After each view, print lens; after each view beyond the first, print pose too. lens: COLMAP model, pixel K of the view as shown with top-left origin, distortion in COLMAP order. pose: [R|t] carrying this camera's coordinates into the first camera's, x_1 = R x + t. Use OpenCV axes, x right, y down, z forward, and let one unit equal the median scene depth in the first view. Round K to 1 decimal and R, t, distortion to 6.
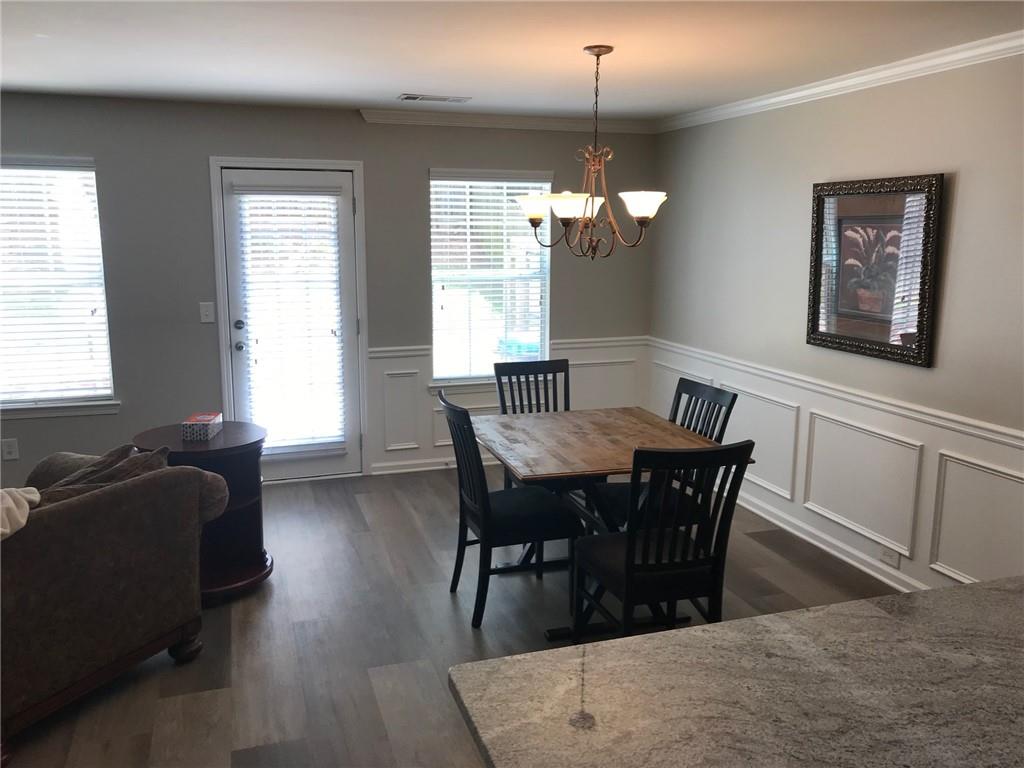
lens RADIAL K [[840.5, 0, 512.0], [0, 840.5, 384.0], [0, 0, 1]] dist [0.078975, -0.108190]
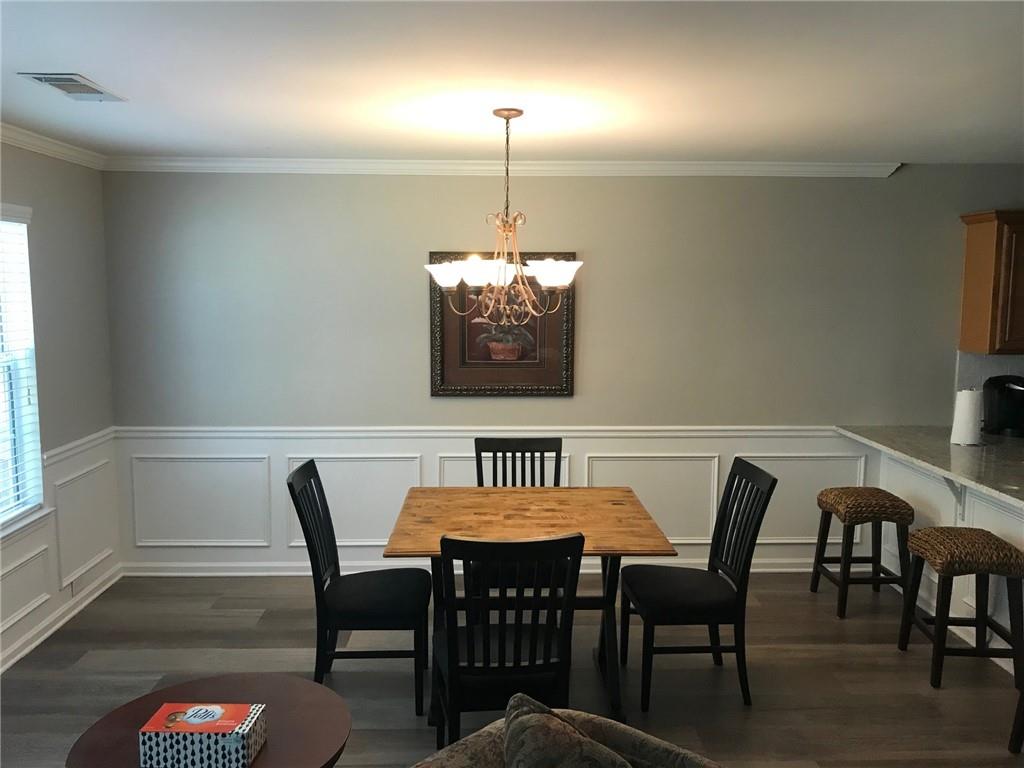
lens RADIAL K [[840.5, 0, 512.0], [0, 840.5, 384.0], [0, 0, 1]] dist [0.078975, -0.108190]
pose [[0.288545, -0.116979, 0.950293, -0.737315], [0.171302, 0.982802, 0.068968, -0.136632], [-0.942018, 0.142887, 0.303621, 0.650558]]
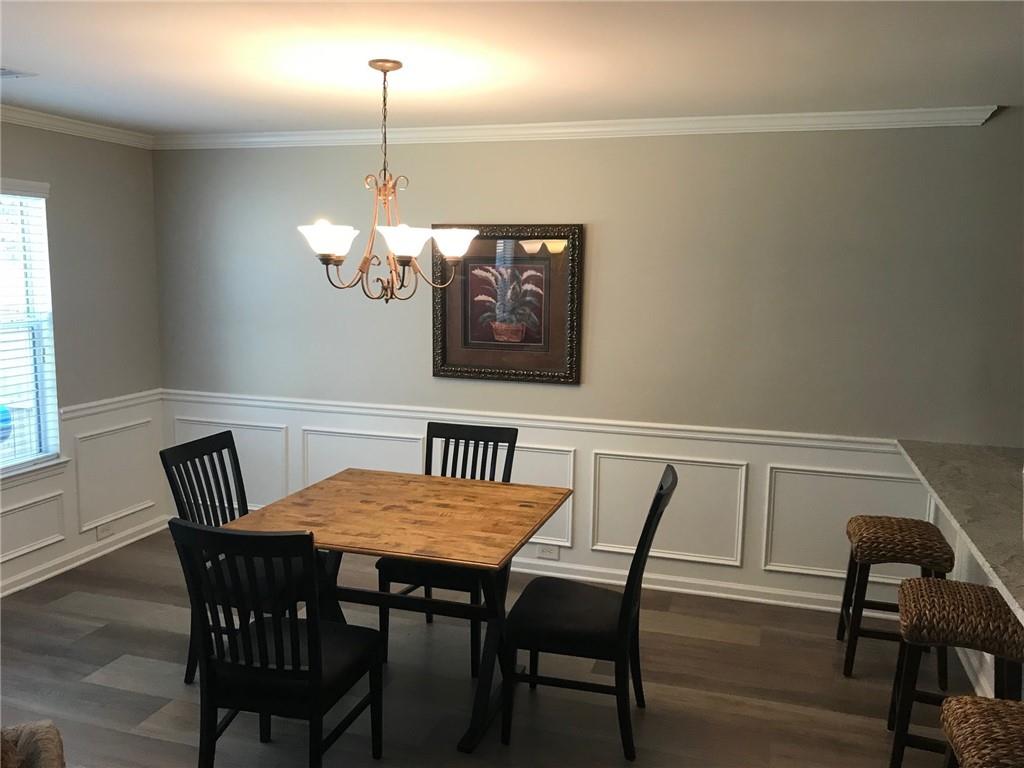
lens RADIAL K [[840.5, 0, 512.0], [0, 840.5, 384.0], [0, 0, 1]] dist [0.078975, -0.108190]
pose [[0.584198, -0.108311, 0.804352, -0.488467], [0.134817, 0.990237, 0.035424, -0.070744], [-0.800336, 0.087746, 0.593097, 0.352613]]
